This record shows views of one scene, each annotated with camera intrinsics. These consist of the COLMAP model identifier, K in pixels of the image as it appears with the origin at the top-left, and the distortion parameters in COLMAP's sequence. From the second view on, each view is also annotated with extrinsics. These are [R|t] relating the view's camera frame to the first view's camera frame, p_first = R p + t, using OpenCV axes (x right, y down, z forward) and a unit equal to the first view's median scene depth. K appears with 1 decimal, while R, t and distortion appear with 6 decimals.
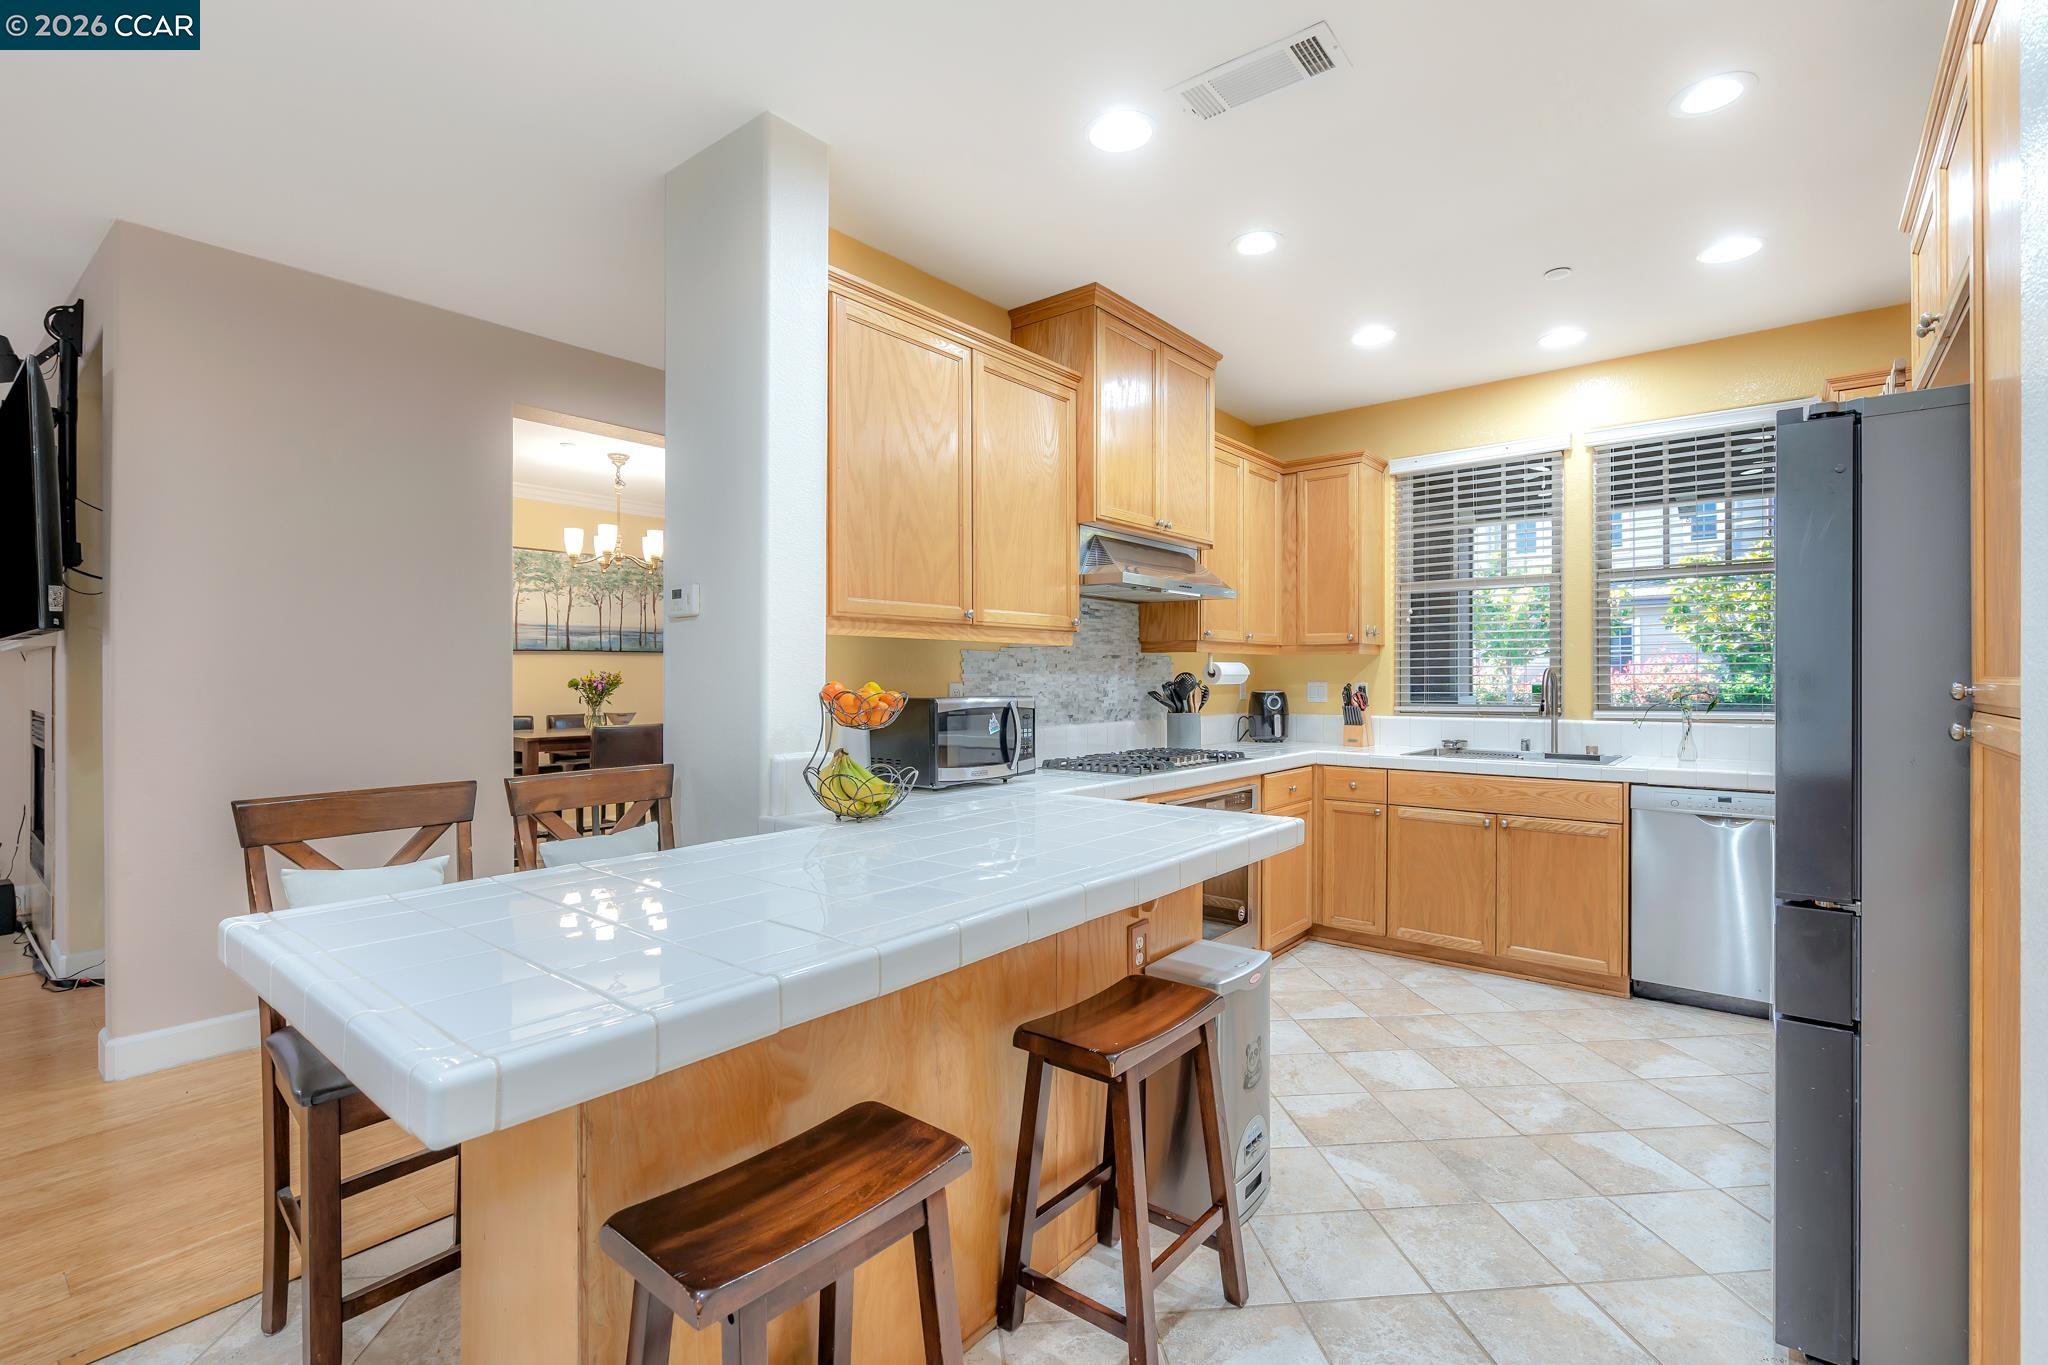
lens RADIAL K [[932.9, 0, 1024.6], [0, 932.9, 677.0], [0, 0, 1]] dist [-0.007354, 0.001129]
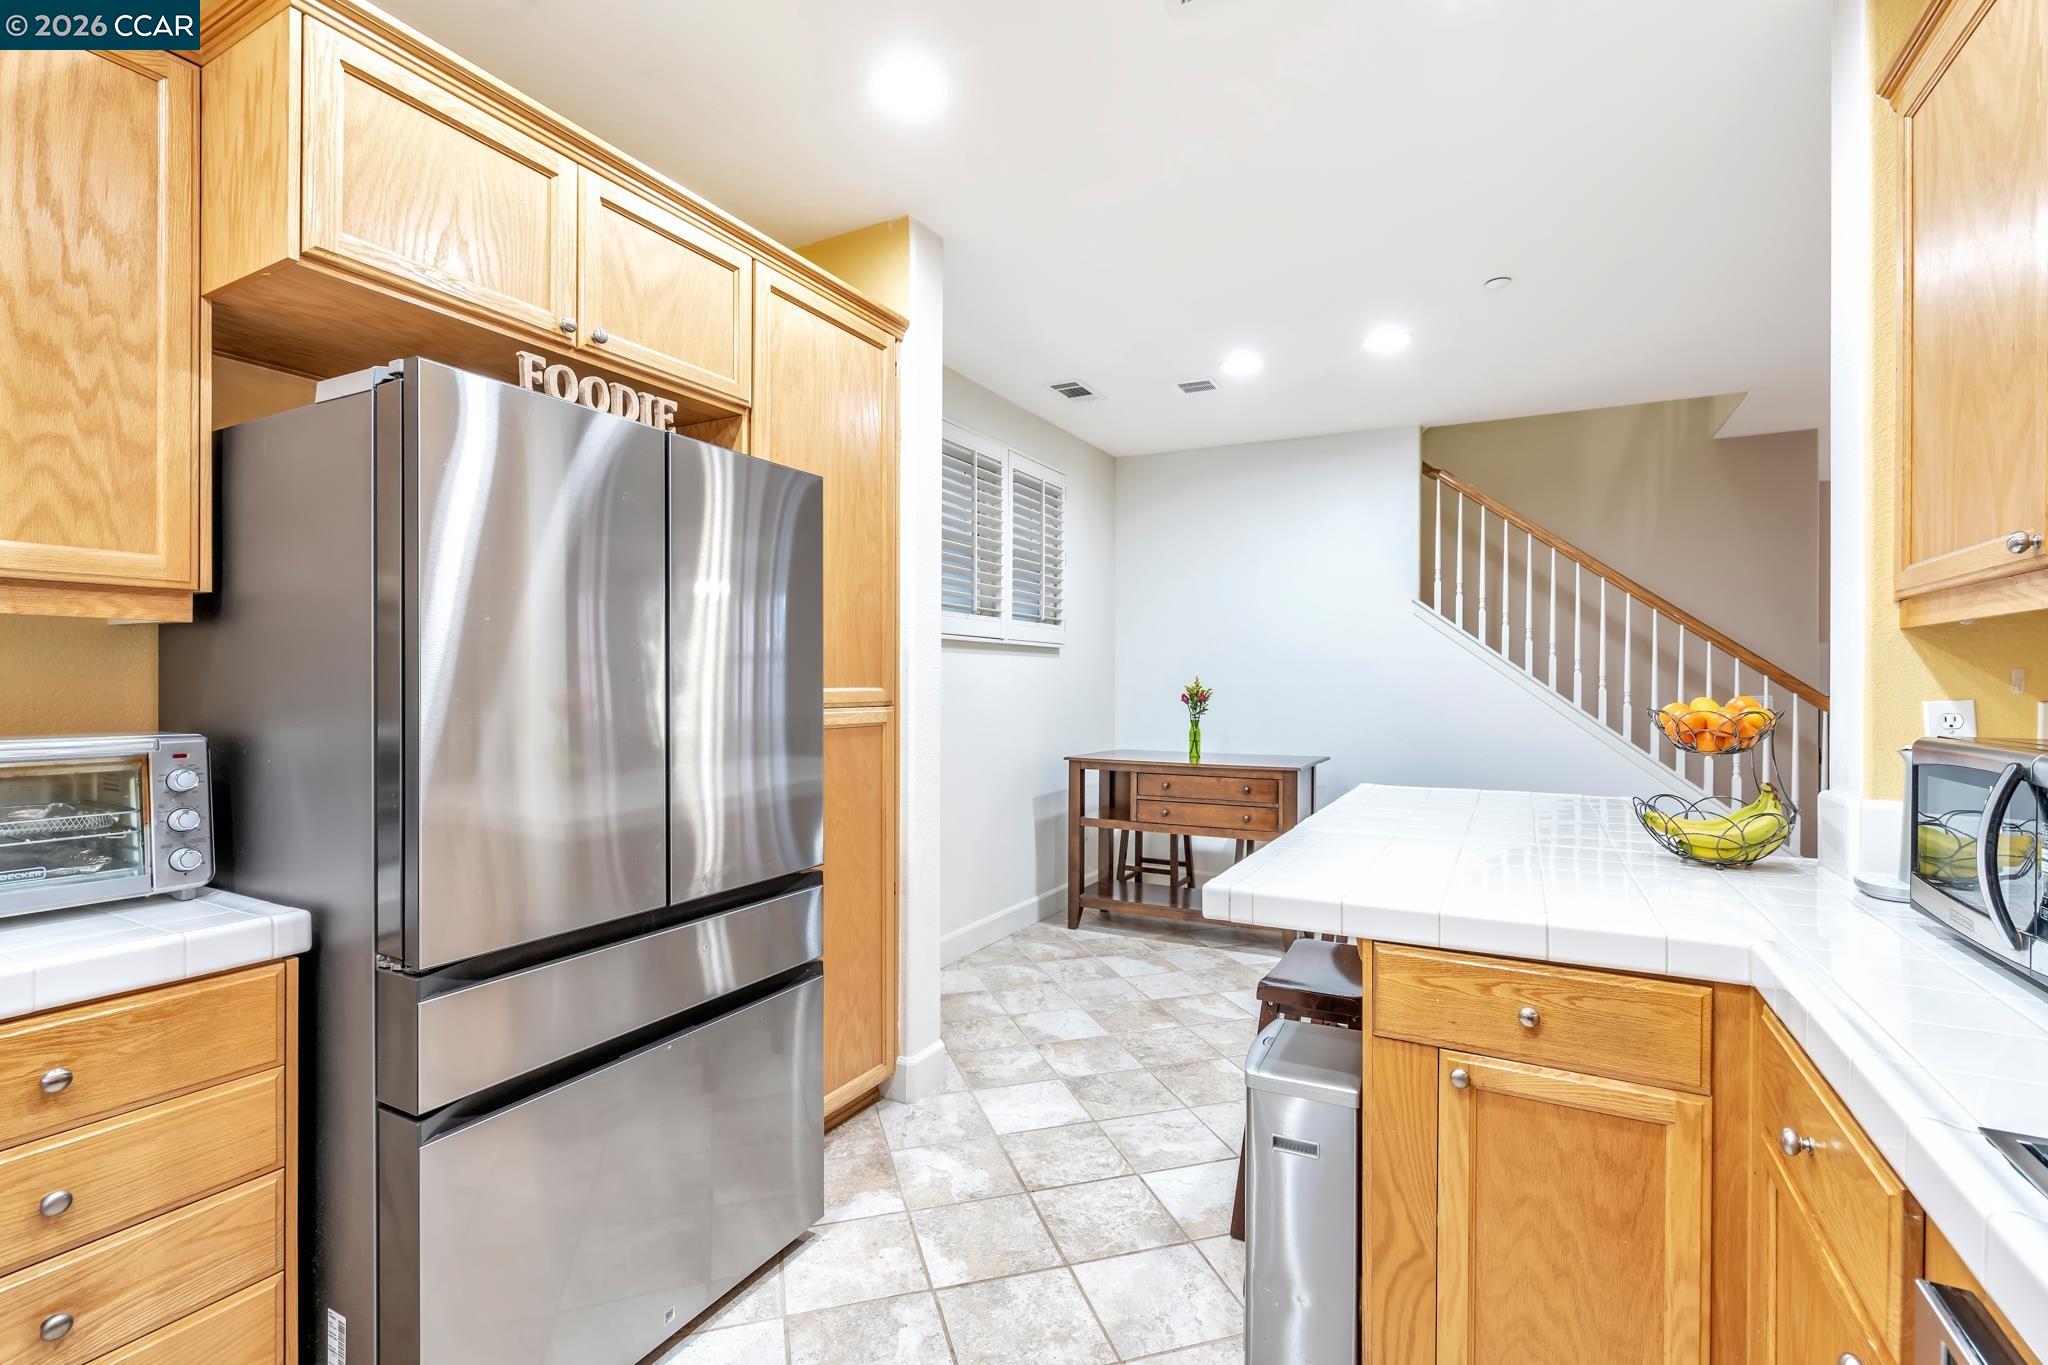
lens RADIAL K [[932.9, 0, 1024.3], [0, 932.9, 686.7], [0, 0, 1]] dist [-0.007354, 0.001129]
pose [[-0.981773, -0.000506, -0.190055, 0.699292], [-0.000082, 0.999997, -0.002239, -0.002346], [0.190056, -0.002182, -0.981771, 2.054515]]
